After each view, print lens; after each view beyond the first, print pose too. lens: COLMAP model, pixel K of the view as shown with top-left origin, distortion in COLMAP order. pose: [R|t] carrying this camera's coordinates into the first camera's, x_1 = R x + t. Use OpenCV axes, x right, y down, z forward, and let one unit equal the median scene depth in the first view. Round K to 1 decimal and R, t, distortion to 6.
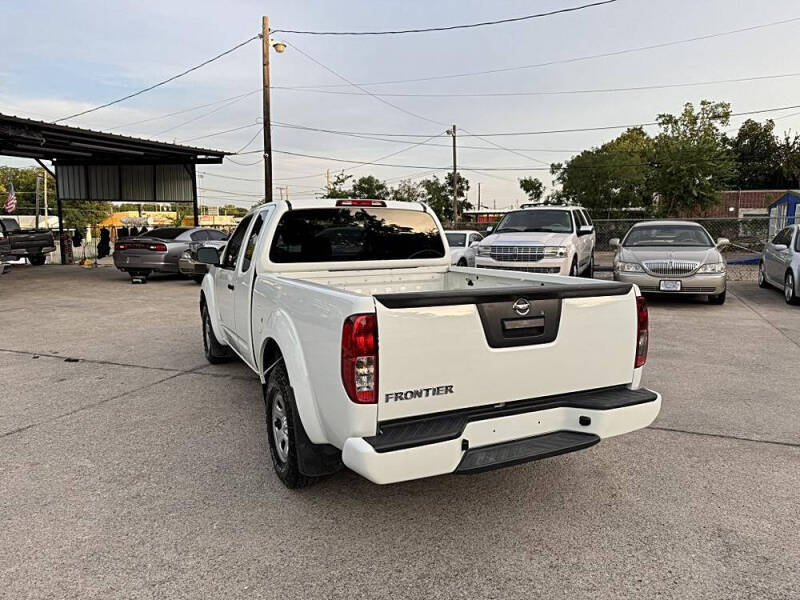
lens RADIAL K [[560.0, 0, 404.4], [0, 560.0, 301.6], [0, 0, 1]] dist [0.107250, -0.160408]
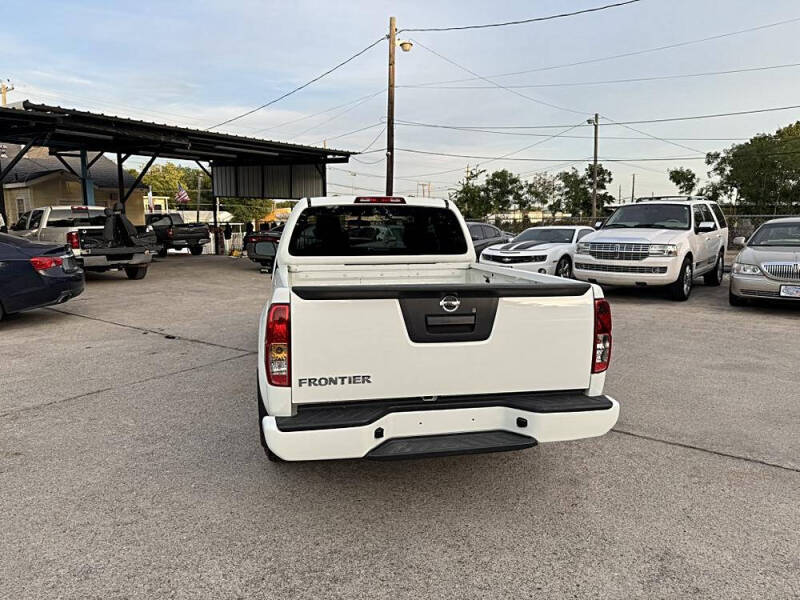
lens RADIAL K [[561.9, 0, 403.1], [0, 561.9, 306.2], [0, 0, 1]] dist [0.113306, -0.181089]
pose [[0.967406, 0.041243, -0.249848, 0.053086], [-0.037233, 0.999091, 0.020760, -0.000605], [0.250477, -0.010781, 0.968063, -0.000057]]
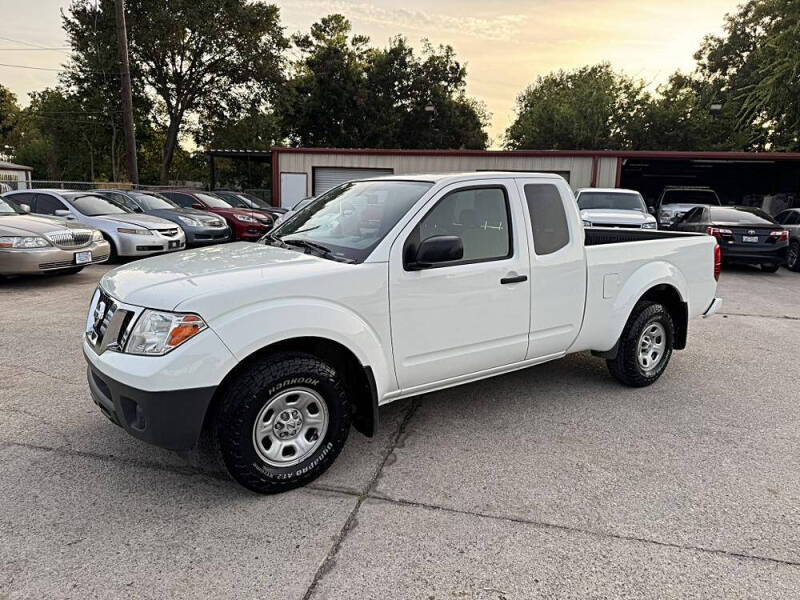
lens RADIAL K [[560.7, 0, 402.6], [0, 560.7, 297.9], [0, 0, 1]] dist [0.090704, -0.126051]
pose [[-0.160007, -0.174367, 0.971593, -0.257388], [0.113064, 0.974560, 0.193519, -0.041891], [-0.980619, 0.140817, -0.136222, 0.312273]]
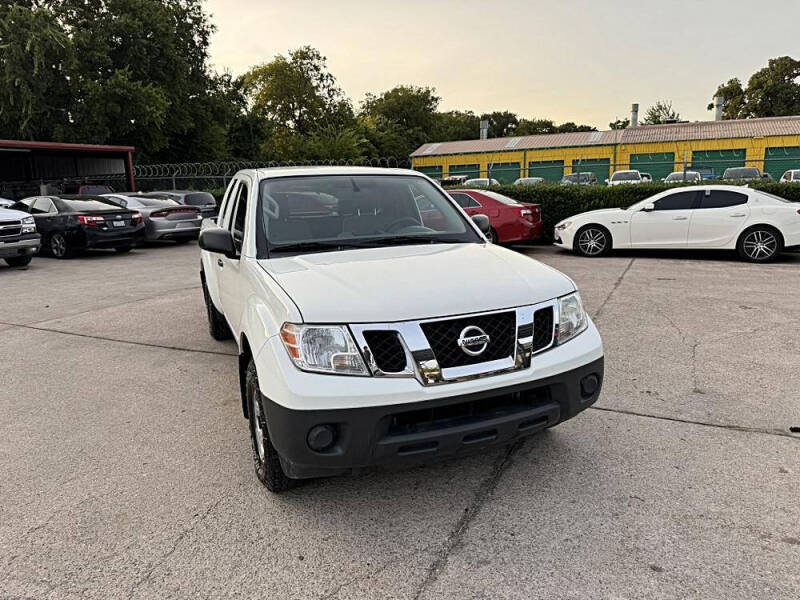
lens RADIAL K [[553.2, 0, 400.0], [0, 553.2, 300.0], [0, 0, 1]] dist [-0.002406, -0.002779]
pose [[-0.997521, 0.013163, 0.069133, -0.079908], [0.035878, 0.940227, 0.338652, -0.070585], [-0.060543, 0.340293, -0.938369, 0.494912]]
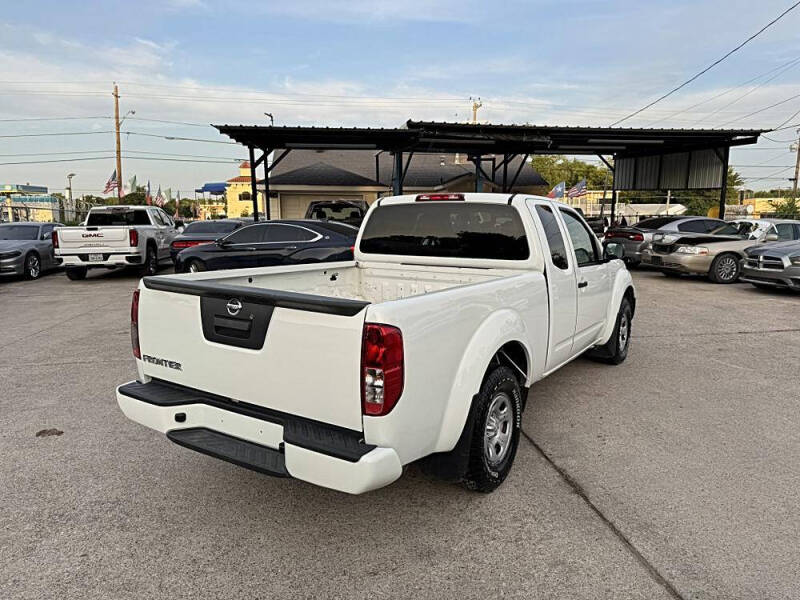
lens RADIAL K [[563.0, 0, 405.8], [0, 563.0, 297.3], [0, 0, 1]] dist [0.090220, -0.133762]
pose [[0.516368, 0.127337, -0.846847, 0.169624], [-0.115249, 0.990220, 0.078622, -0.016987], [0.848576, 0.057000, 0.525993, 0.101597]]
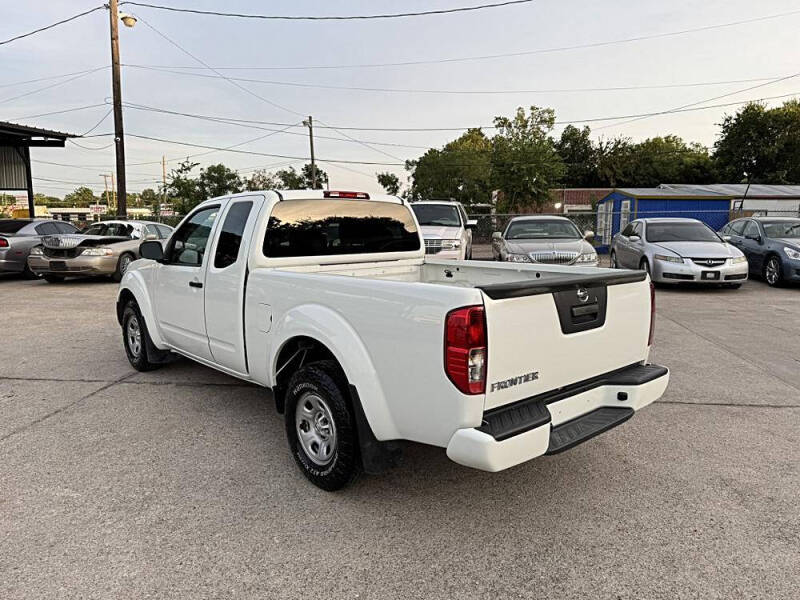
lens RADIAL K [[560.0, 0, 404.4], [0, 560.0, 301.6], [0, 0, 1]] dist [0.107250, -0.160408]
pose [[0.962848, -0.034666, 0.267810, -0.056570], [0.031351, 0.999370, 0.016645, -0.000814], [-0.268218, -0.007631, 0.963328, 0.007382]]
